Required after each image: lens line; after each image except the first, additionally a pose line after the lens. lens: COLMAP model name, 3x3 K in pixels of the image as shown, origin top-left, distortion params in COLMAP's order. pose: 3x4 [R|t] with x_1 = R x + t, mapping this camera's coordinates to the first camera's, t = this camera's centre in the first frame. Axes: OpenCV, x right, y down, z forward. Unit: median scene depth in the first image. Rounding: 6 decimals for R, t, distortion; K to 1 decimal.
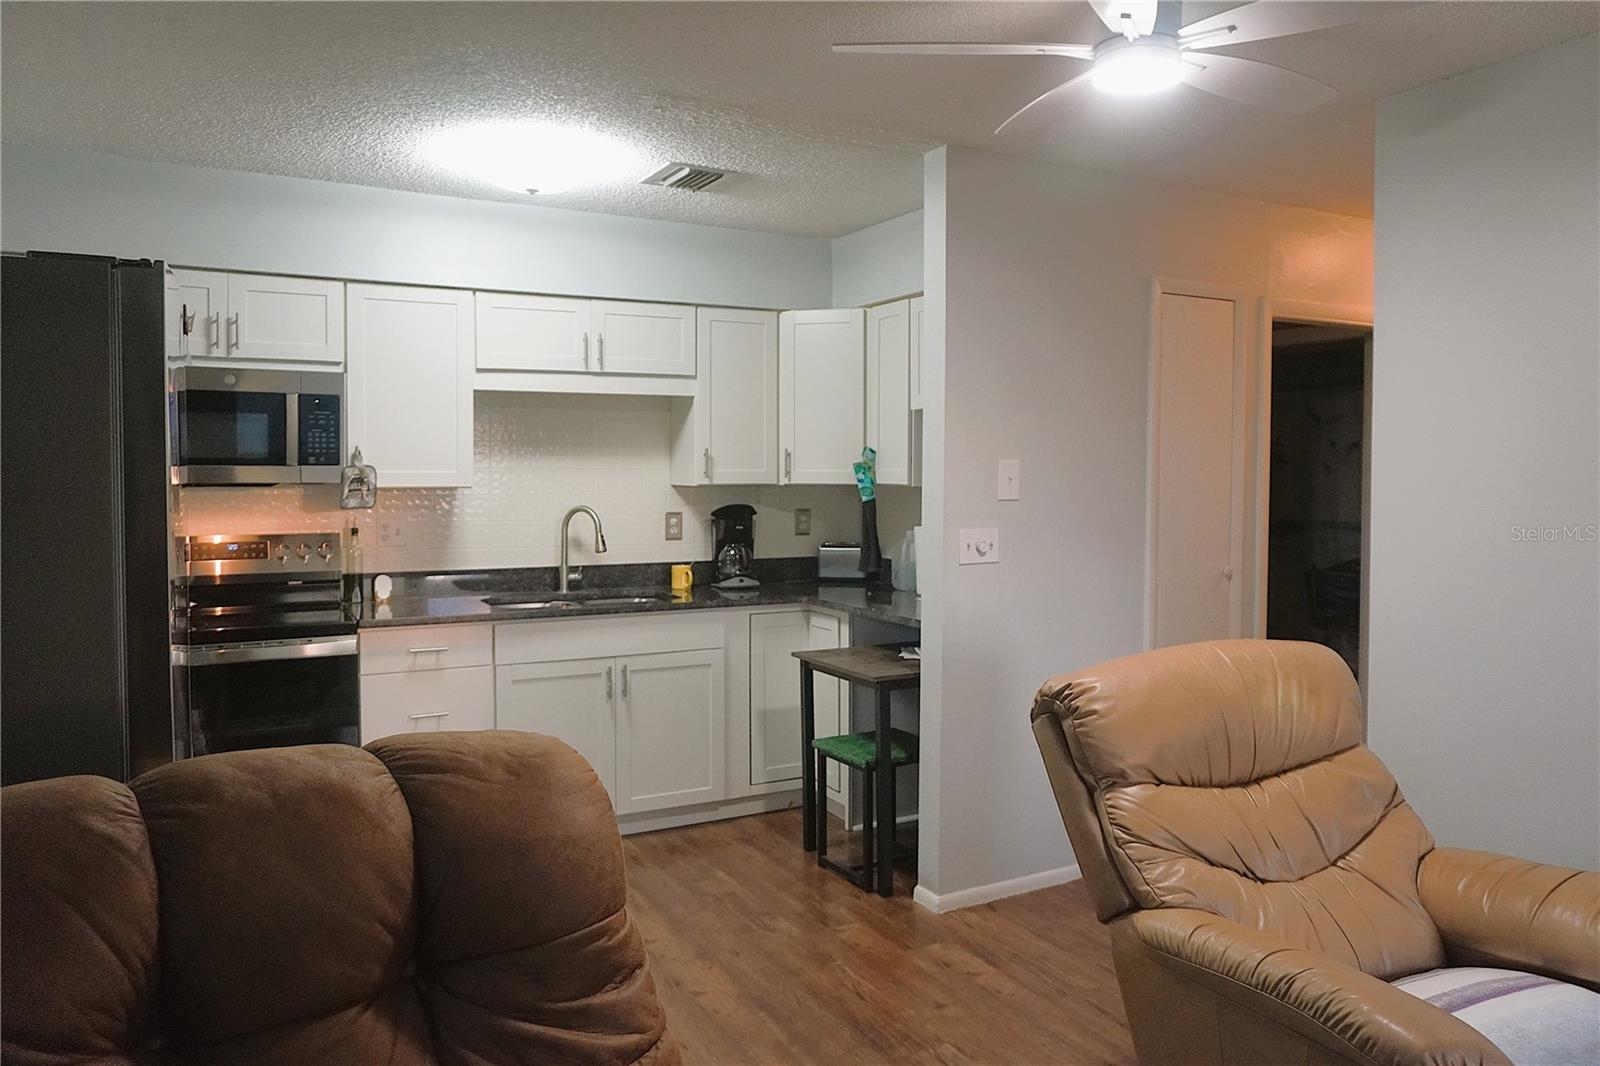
lens RADIAL K [[1138.3, 0, 801.3], [0, 1138.3, 479.3], [0, 0, 1]] dist [-0.024989, 0.002710]
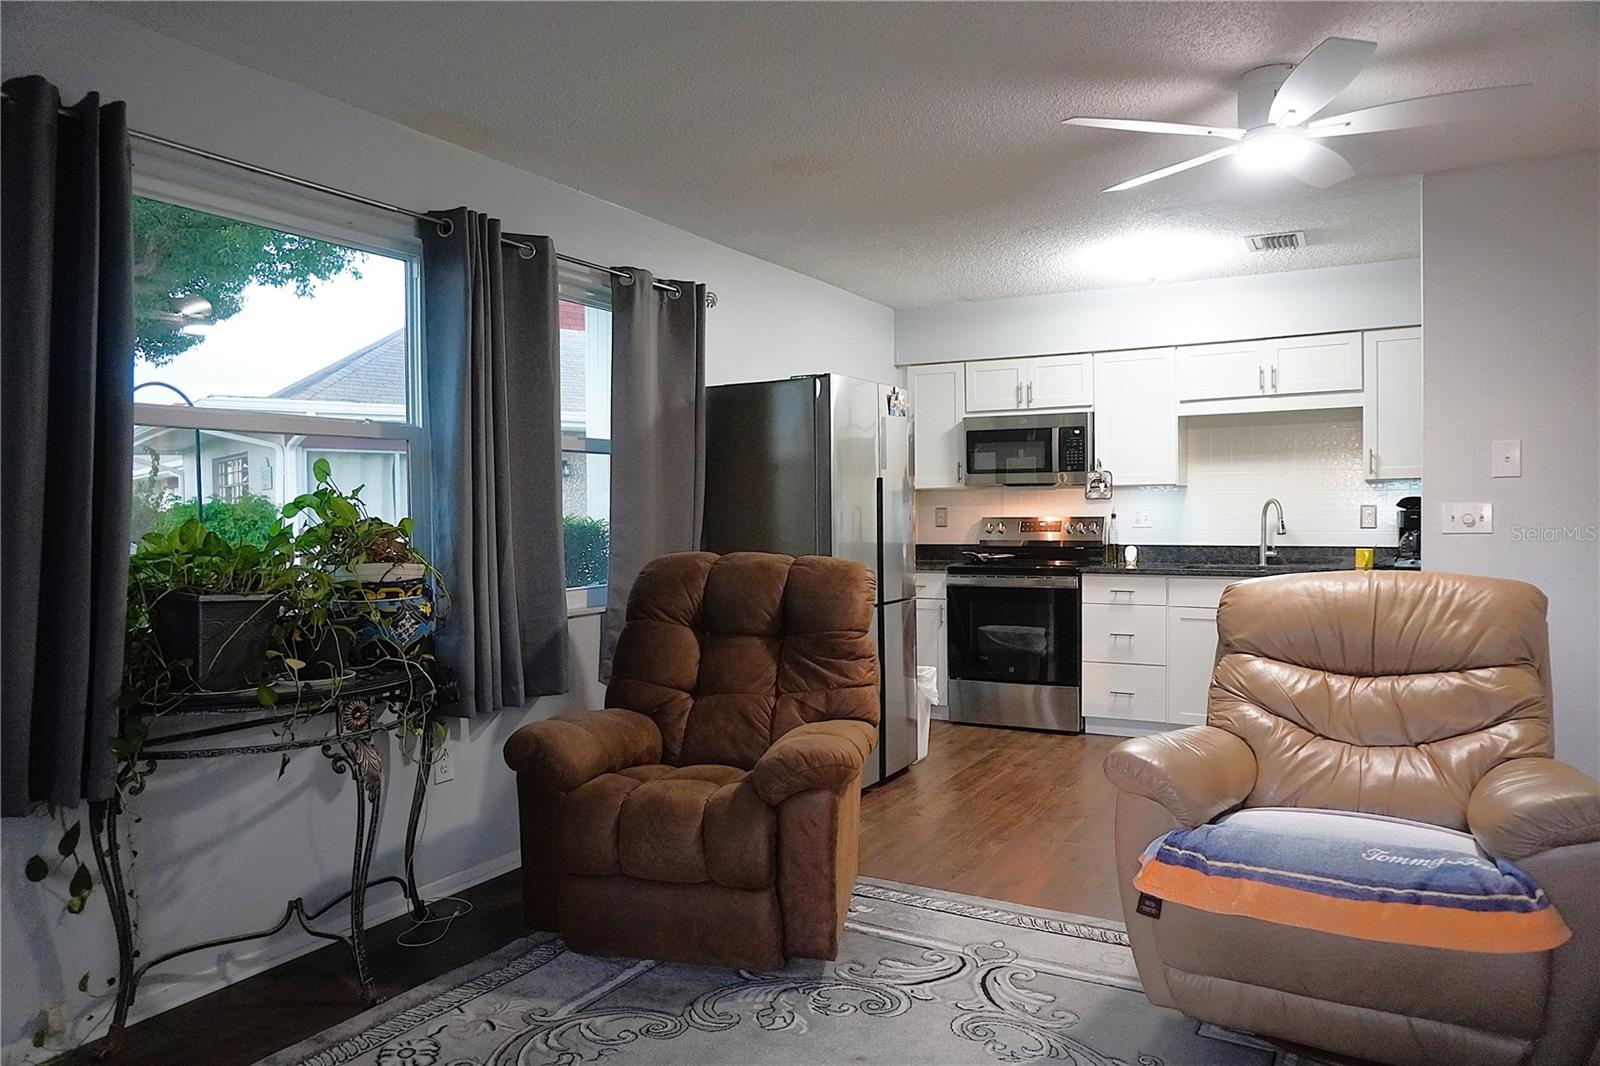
lens RADIAL K [[1106.3, 0, 800.0], [0, 1106.3, 533.0], [0, 0, 1]] dist [-0.065882, 0.004922]
pose [[0.498471, 0.006610, -0.866881, 0.698558], [-0.002161, 0.999977, 0.006382, 0.062834], [0.866904, -0.001308, 0.498474, -0.098979]]
